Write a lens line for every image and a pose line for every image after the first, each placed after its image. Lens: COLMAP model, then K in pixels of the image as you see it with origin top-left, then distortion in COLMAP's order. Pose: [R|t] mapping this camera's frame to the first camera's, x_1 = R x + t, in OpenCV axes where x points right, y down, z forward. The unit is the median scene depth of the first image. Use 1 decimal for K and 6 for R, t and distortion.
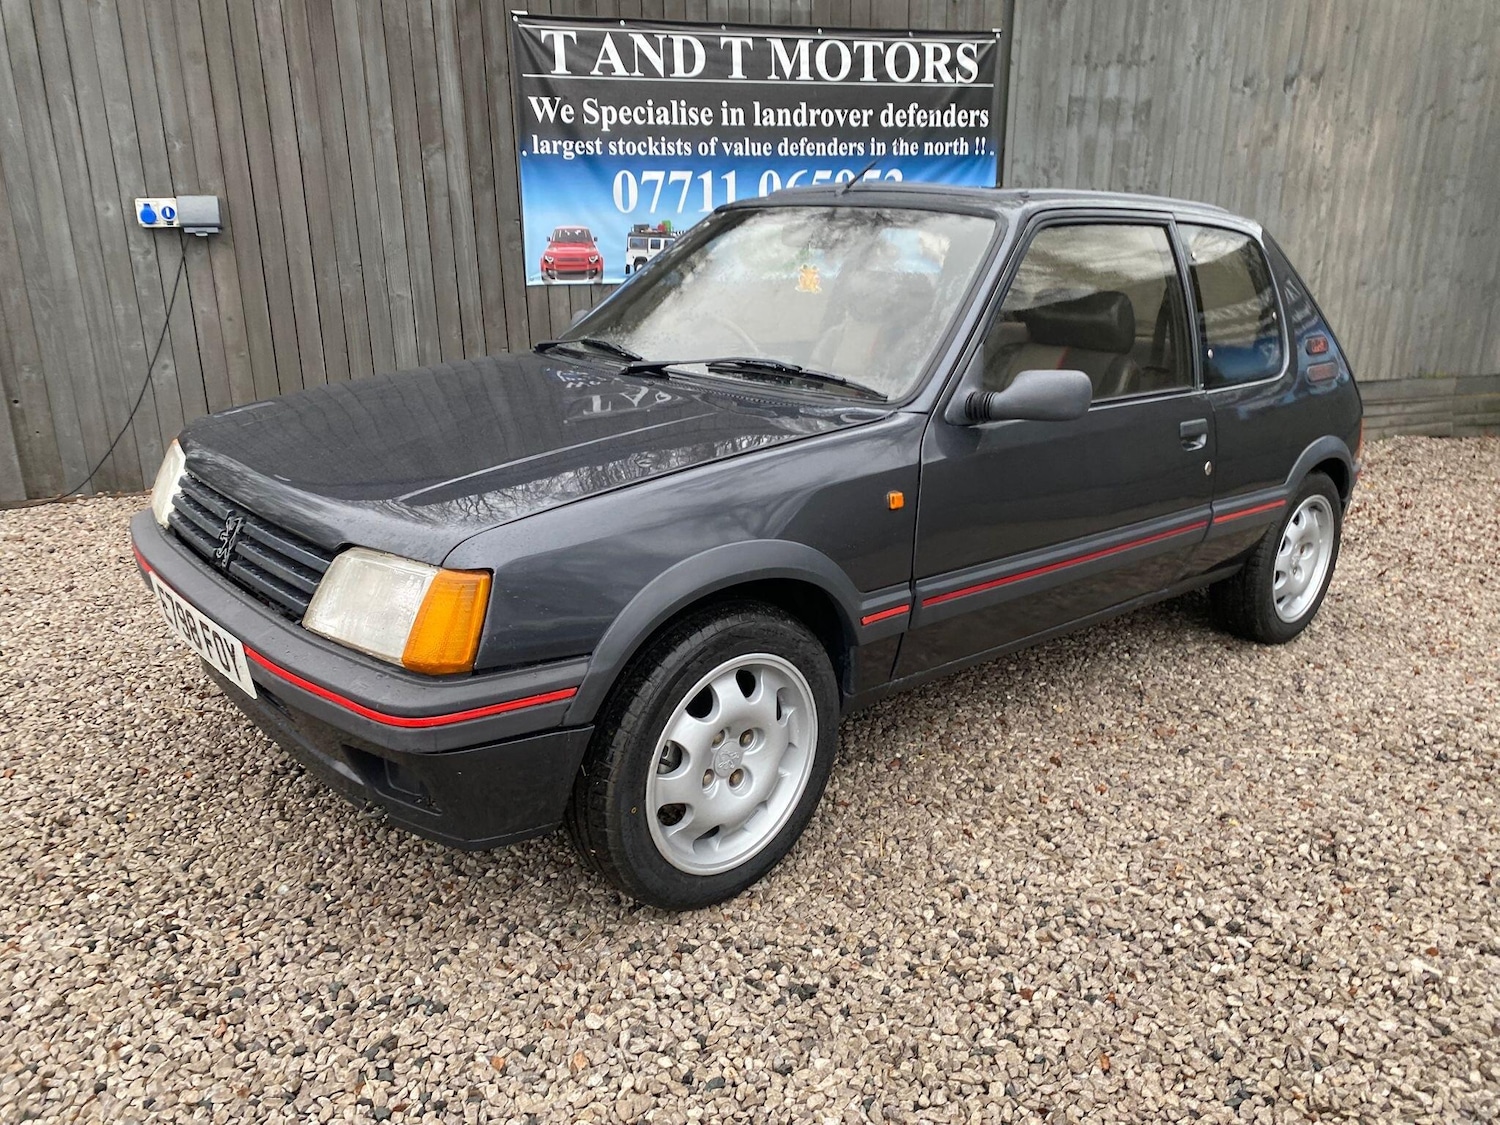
lens RADIAL K [[1117.8, 0, 741.9], [0, 1117.8, 556.8], [0, 0, 1]] dist [0.005319, -0.000069]
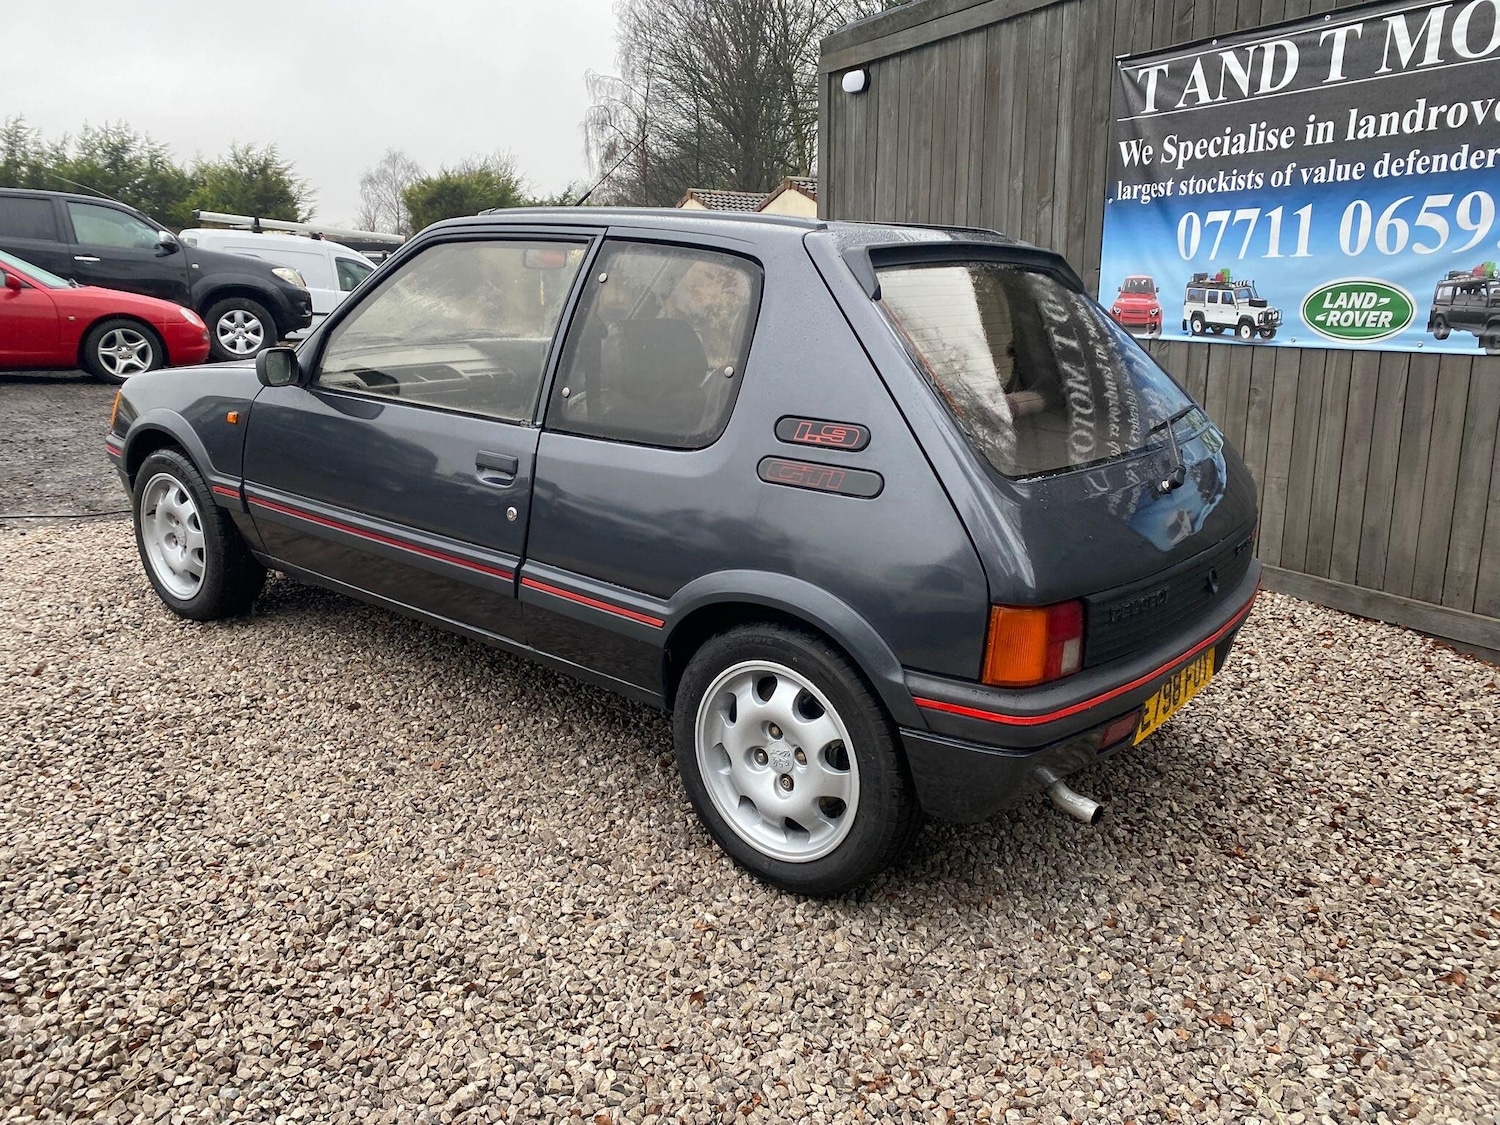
lens RADIAL K [[1141.3, 0, 776.6], [0, 1141.3, 564.1], [0, 0, 1]] dist [0.014954, -0.011159]
pose [[0.195669, 0.235345, -0.952012, 0.751581], [-0.304225, 0.937450, 0.169217, -0.146270], [0.932288, 0.256516, 0.255028, 0.558633]]
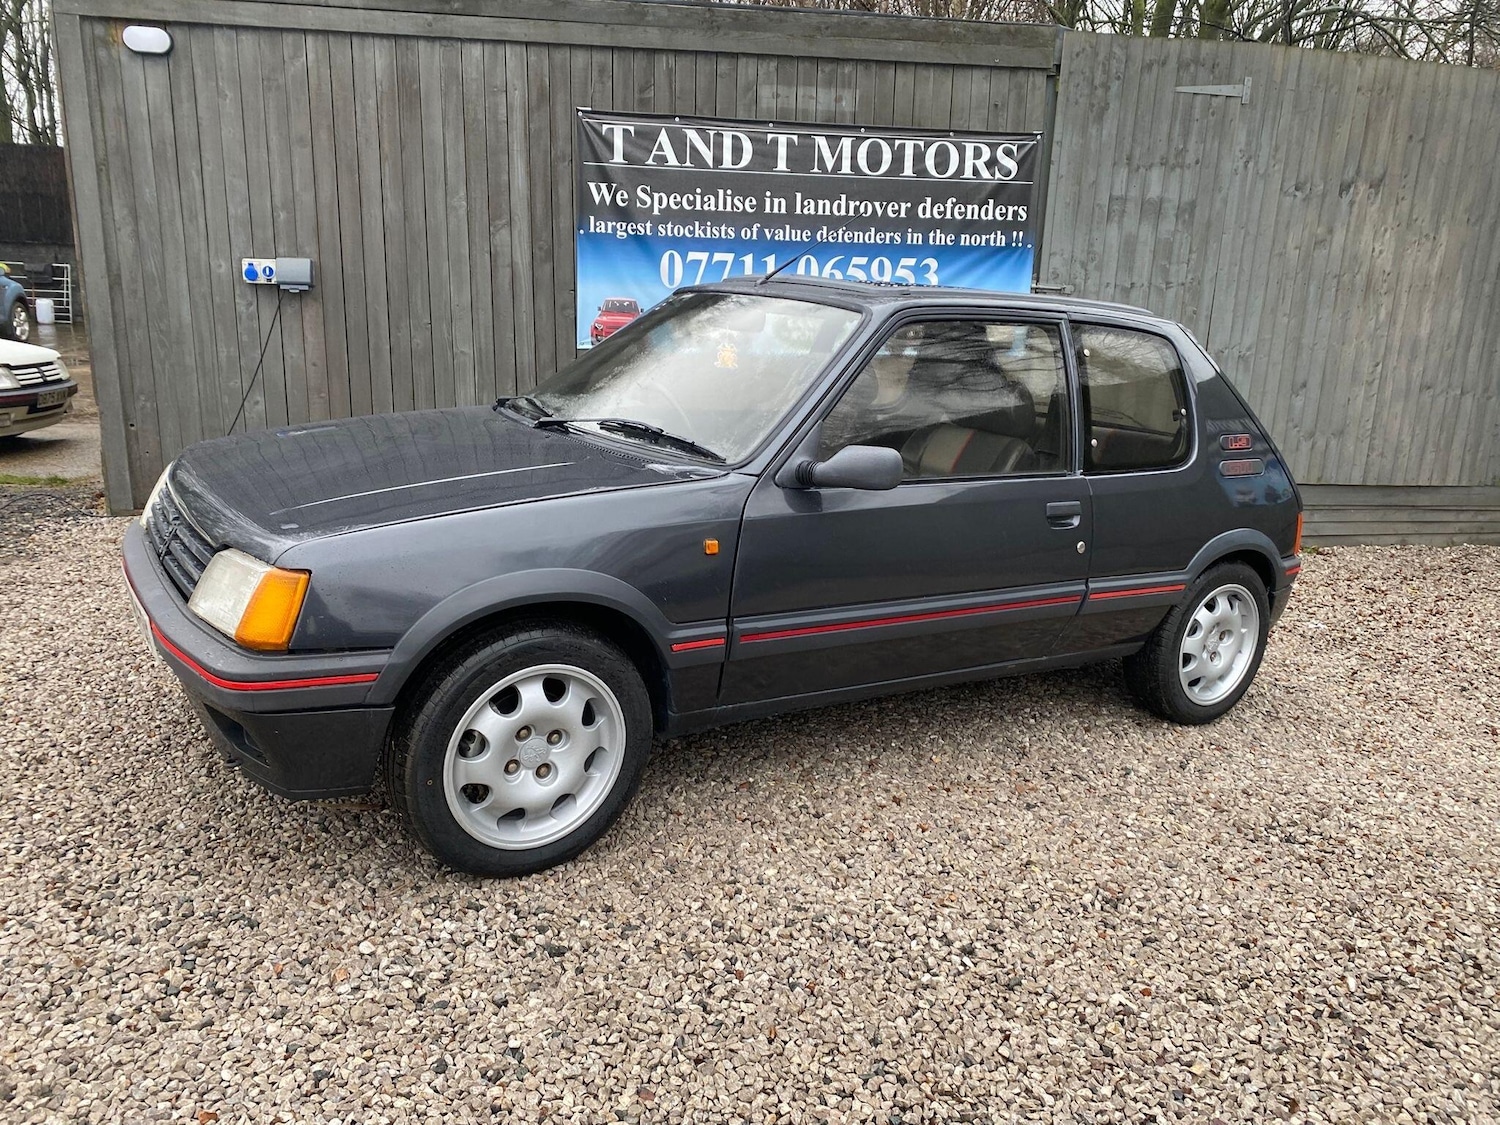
lens RADIAL K [[1114.6, 0, 749.0], [0, 1114.6, 559.8], [0, 0, 1]] dist [0.012807, -0.010297]
pose [[0.988994, 0.073141, -0.128616, 0.136602], [-0.080174, 0.995507, -0.050373, 0.007414], [0.124354, 0.060130, 0.990414, -0.060467]]
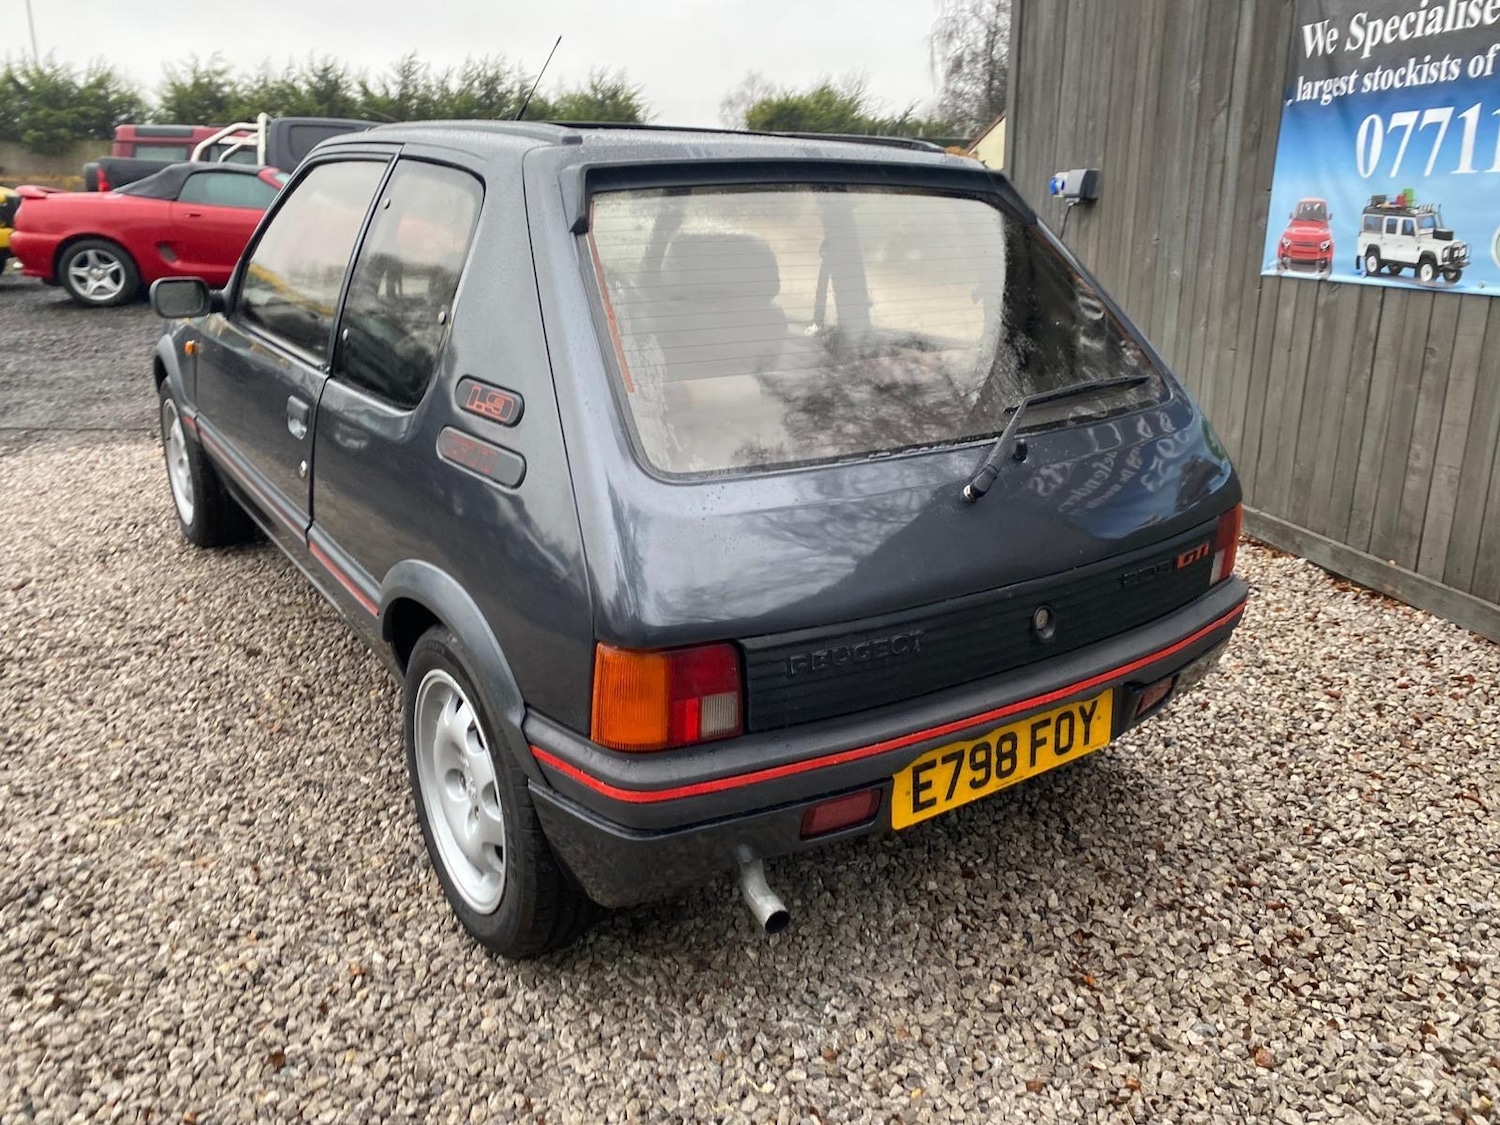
lens RADIAL K [[1146.9, 0, 793.1], [0, 1146.9, 567.7], [0, 0, 1]] dist [0.012697, -0.008655]
pose [[-0.089249, 0.301161, -0.949388, 0.672133], [-0.308172, 0.898069, 0.313852, -0.216015], [0.947135, 0.320586, 0.012658, 0.765934]]
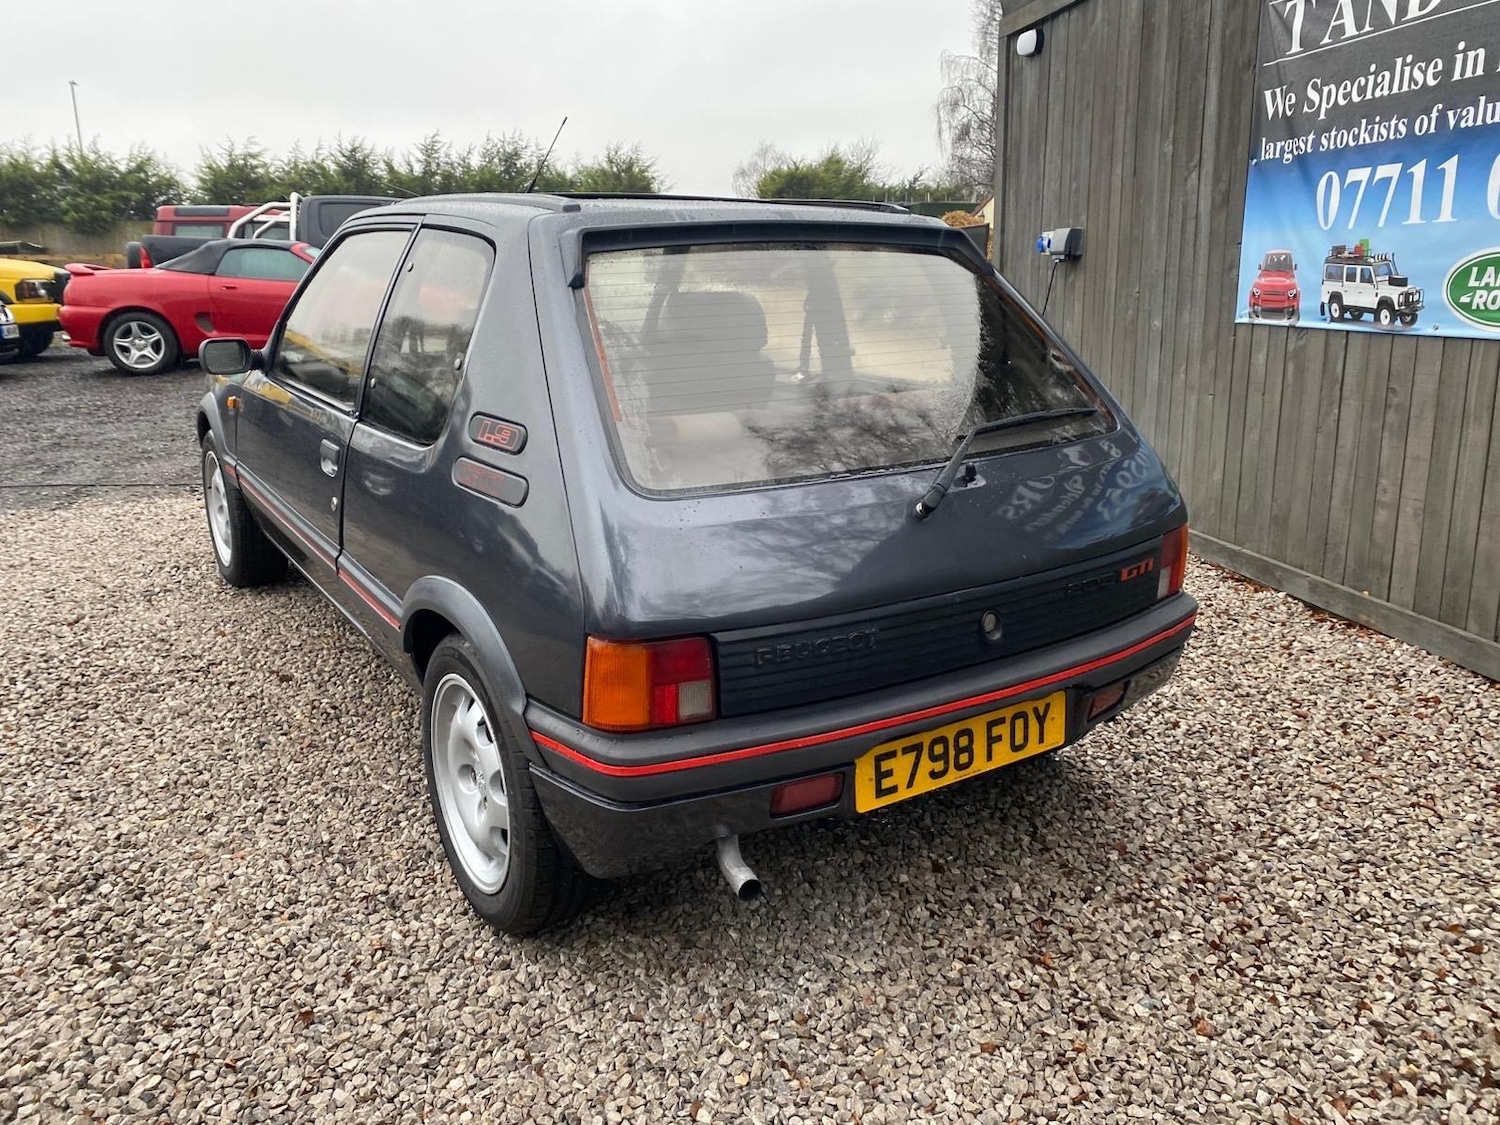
lens RADIAL K [[1154.4, 0, 763.6], [0, 1154.4, 554.3], [0, 0, 1]] dist [0.010857, -0.003190]
pose [[-0.126337, 0.239898, -0.962542, 0.719282], [-0.290365, 0.918875, 0.267126, -0.218735], [0.948540, 0.313236, -0.046430, 0.785522]]
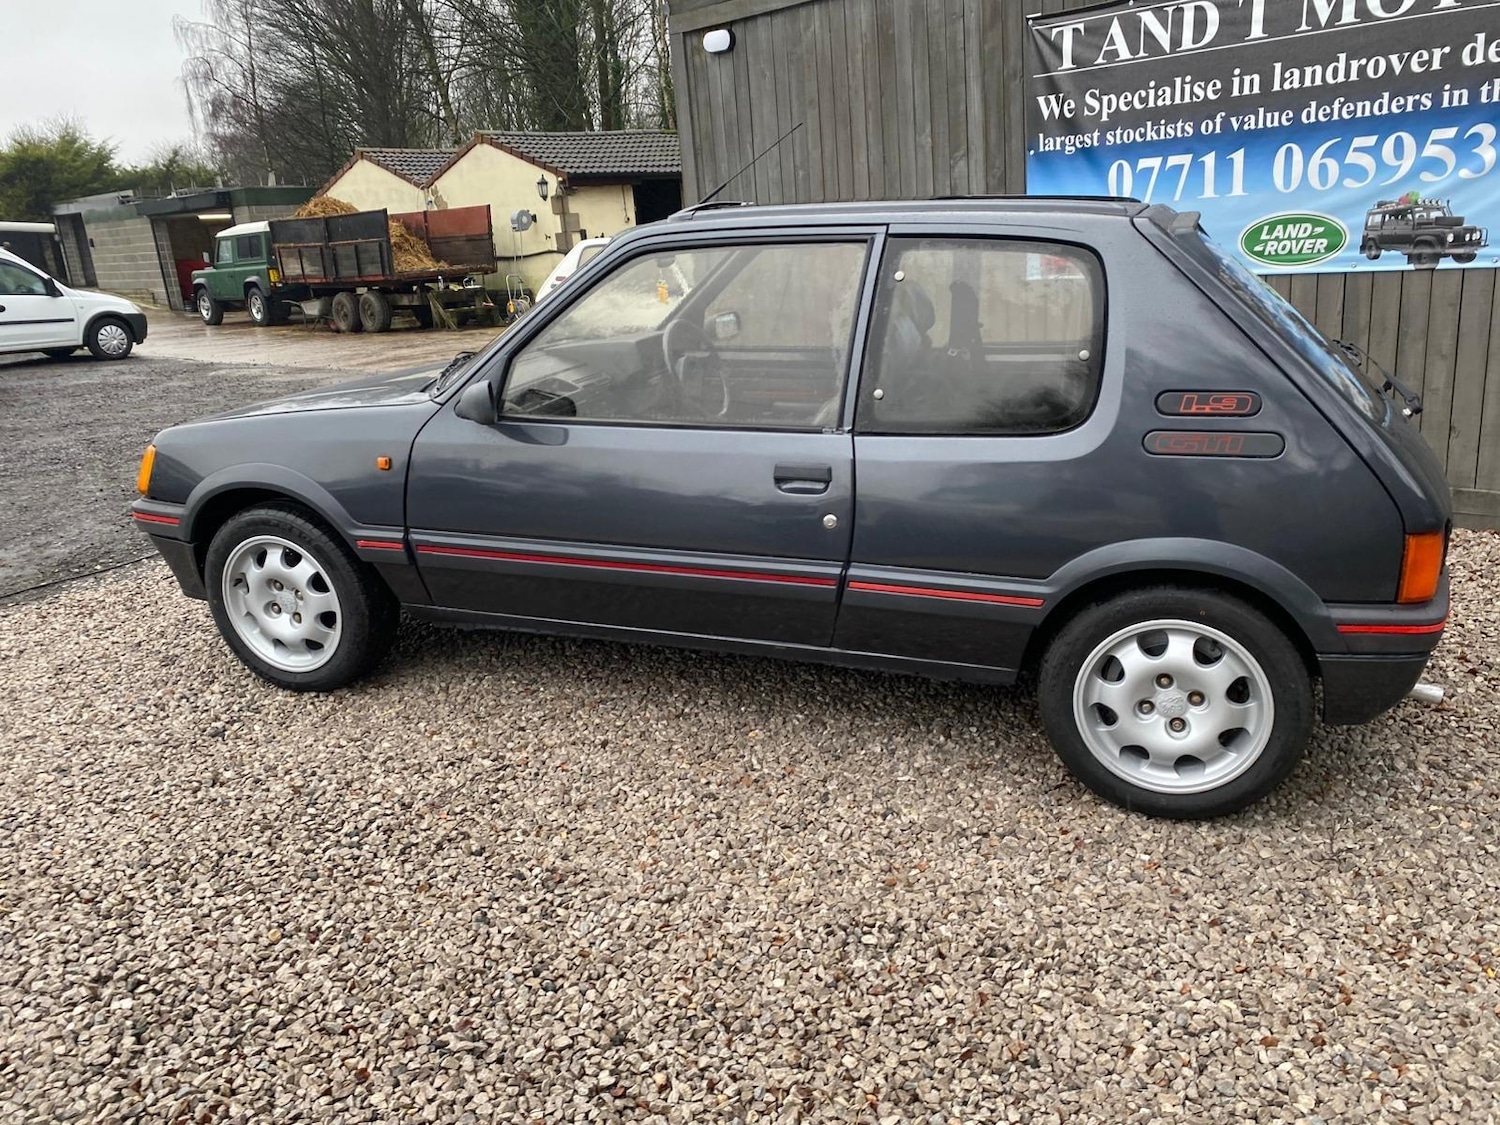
lens RADIAL K [[1132.5, 0, 792.2], [0, 1132.5, 575.2], [0, 0, 1]] dist [0.010008, -0.001366]
pose [[0.497624, 0.231878, -0.835825, 0.659251], [-0.199095, 0.968413, 0.150126, -0.094483], [0.844234, 0.091702, 0.528071, 0.291905]]
